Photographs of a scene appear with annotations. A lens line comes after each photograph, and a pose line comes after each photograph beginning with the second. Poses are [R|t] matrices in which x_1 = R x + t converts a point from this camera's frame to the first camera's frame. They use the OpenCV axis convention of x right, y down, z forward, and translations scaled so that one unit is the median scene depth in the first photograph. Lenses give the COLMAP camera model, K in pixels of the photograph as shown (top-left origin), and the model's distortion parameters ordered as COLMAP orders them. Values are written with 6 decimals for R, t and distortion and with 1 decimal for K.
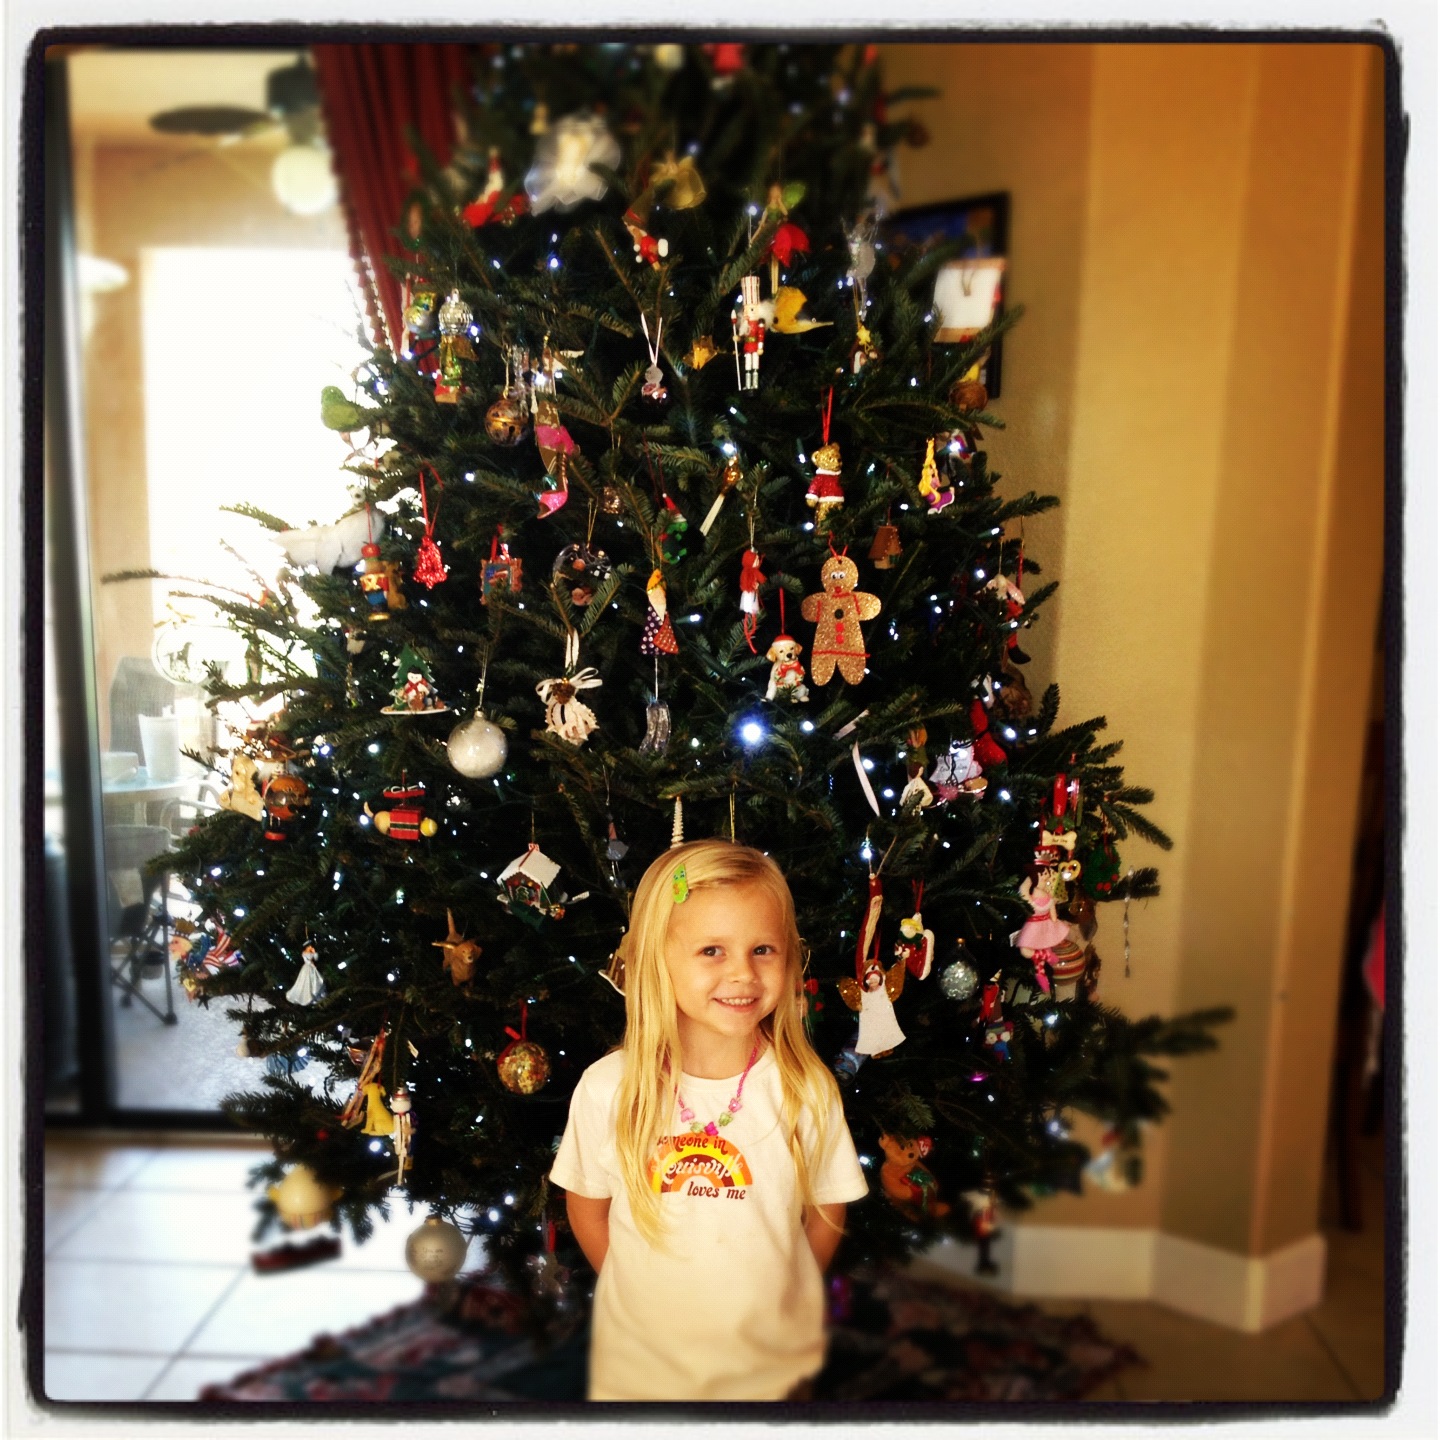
lens RADIAL K [[1685.8, 0, 719.6], [0, 1685.8, 719.9], [0, 0, 1]] dist [-0.019768, 0.000000]
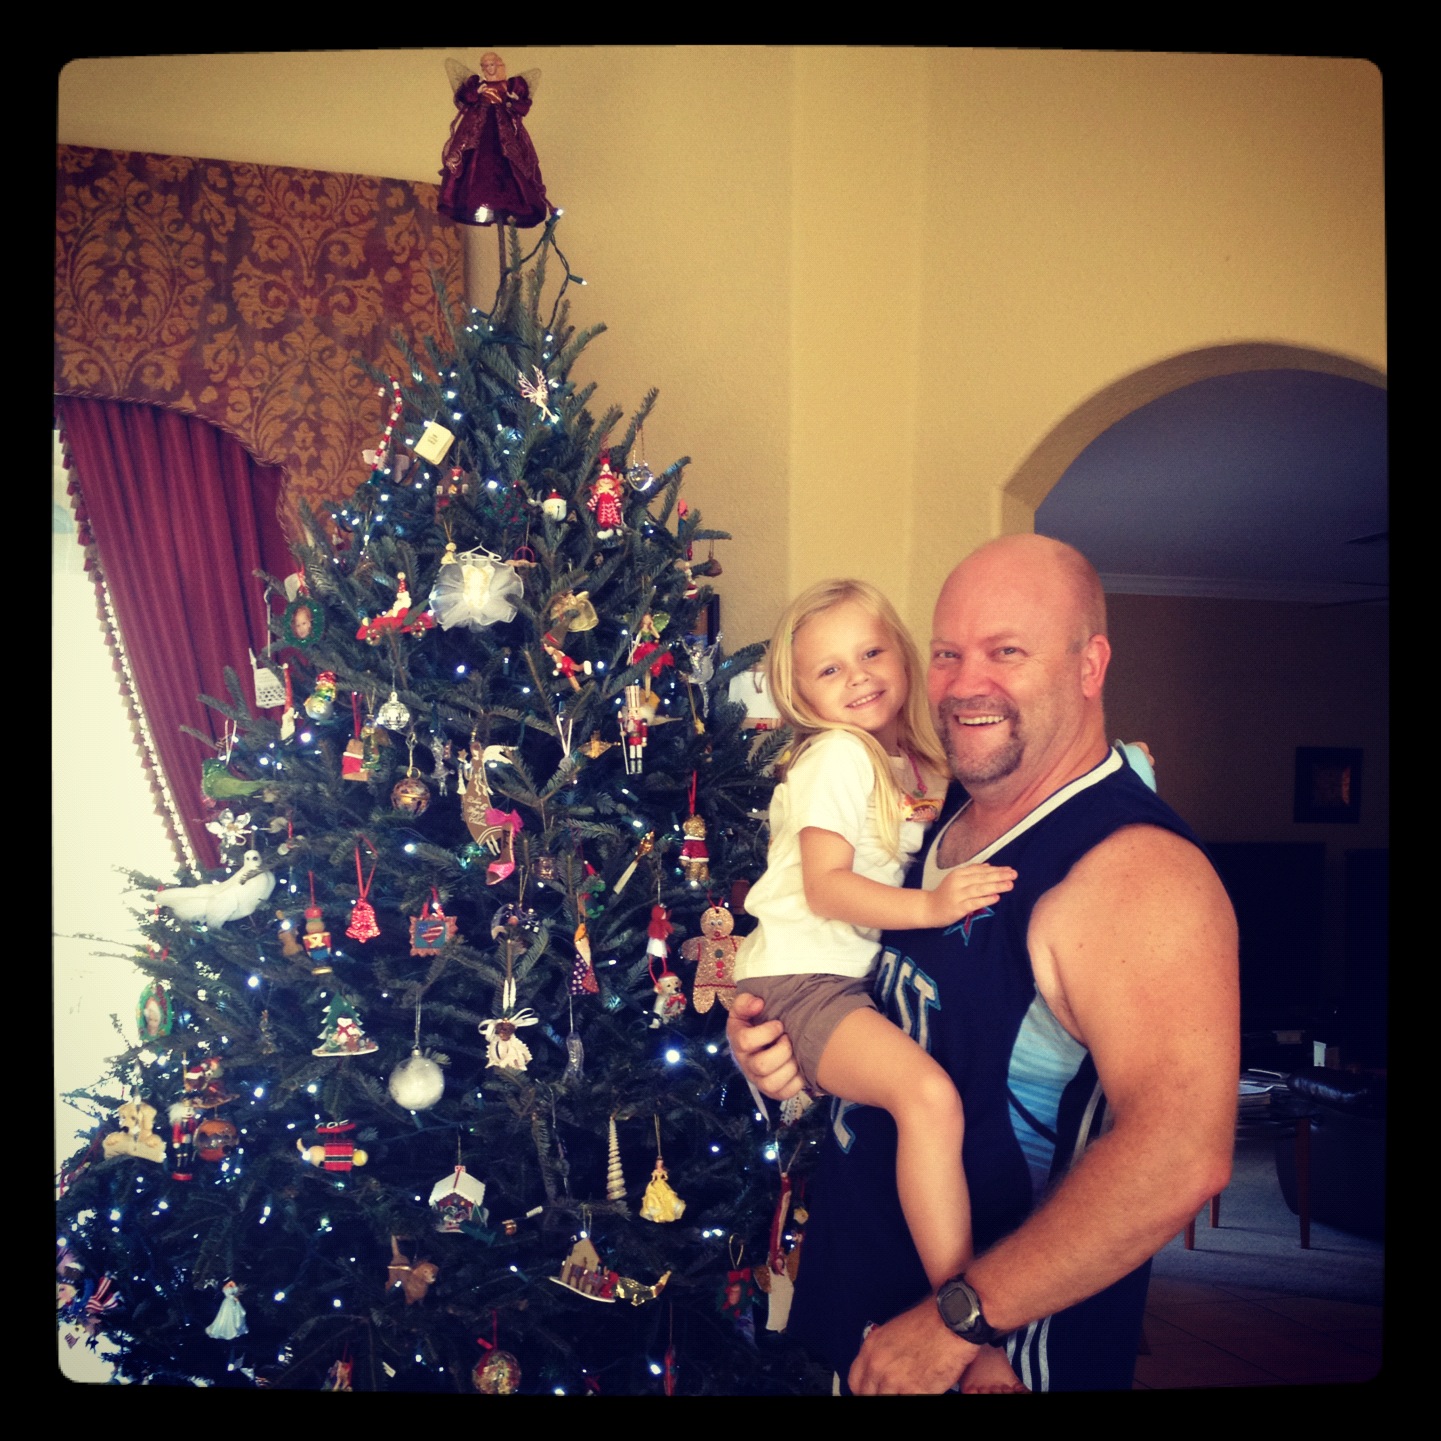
lens RADIAL K [[1481.4, 0, 720.5], [0, 1481.4, 720.7], [0, 0, 1]] dist [0.038600, 0.000000]
pose [[0.962987, 0.006157, 0.269477, -0.218146], [0.045100, 0.981965, -0.183606, -0.030321], [-0.265748, 0.188963, 0.945342, -0.062622]]
